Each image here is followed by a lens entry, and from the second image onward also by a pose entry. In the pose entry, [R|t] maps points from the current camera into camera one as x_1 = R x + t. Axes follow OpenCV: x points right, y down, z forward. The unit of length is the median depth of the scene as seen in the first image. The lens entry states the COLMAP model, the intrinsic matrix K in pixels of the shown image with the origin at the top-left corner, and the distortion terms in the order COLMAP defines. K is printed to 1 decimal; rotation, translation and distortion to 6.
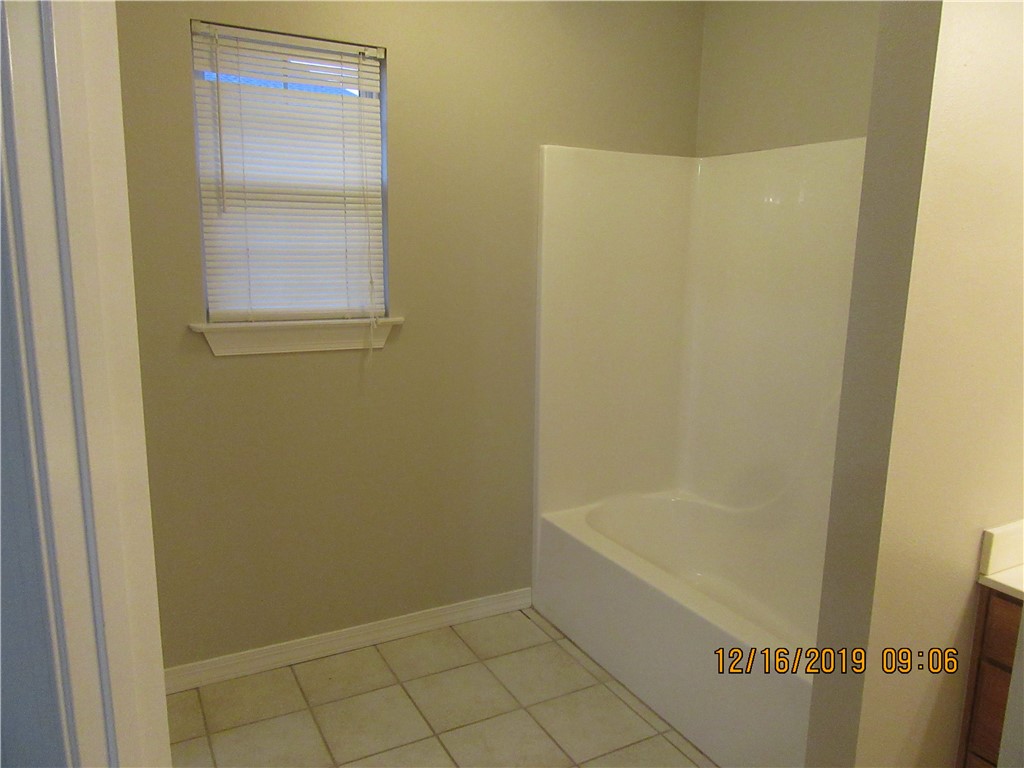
lens RADIAL K [[747.3, 0, 514.0], [0, 747.3, 384.4], [0, 0, 1]] dist [-0.013076, -0.005052]
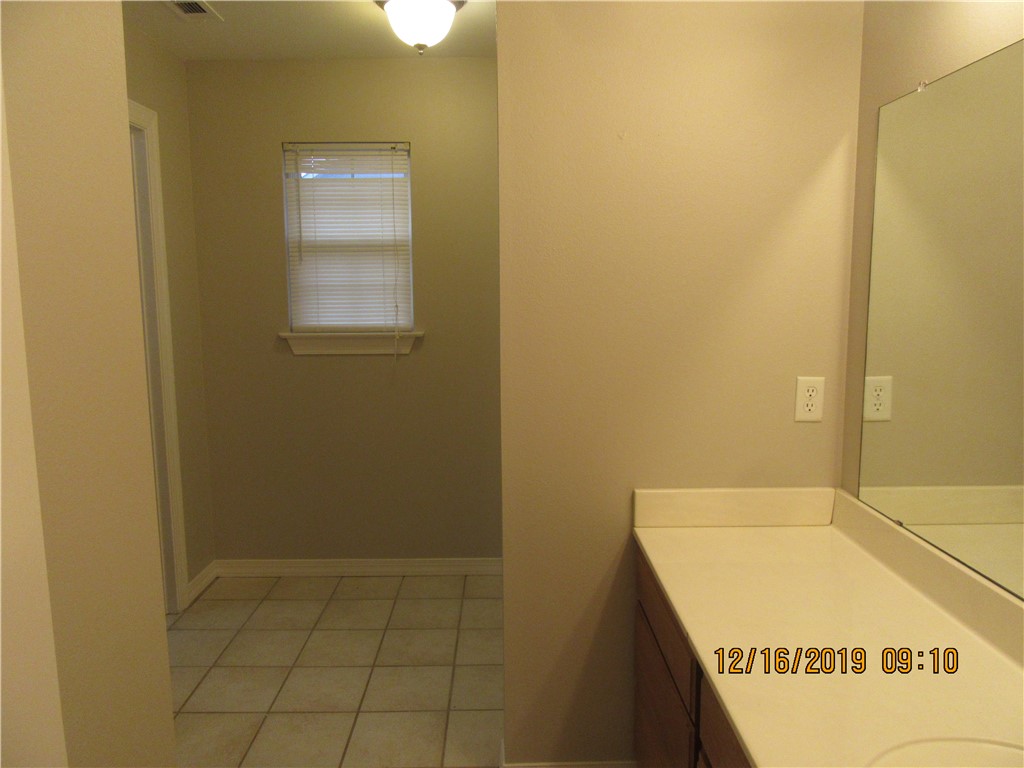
lens RADIAL K [[747.3, 0, 505.8], [0, 747.3, 382.7], [0, 0, 1]] dist [-0.013076, -0.005052]
pose [[0.880653, 0.037669, -0.472262, 0.688693], [-0.066025, 0.996865, -0.043607, 0.057133], [0.469138, 0.069584, 0.880379, -0.137657]]
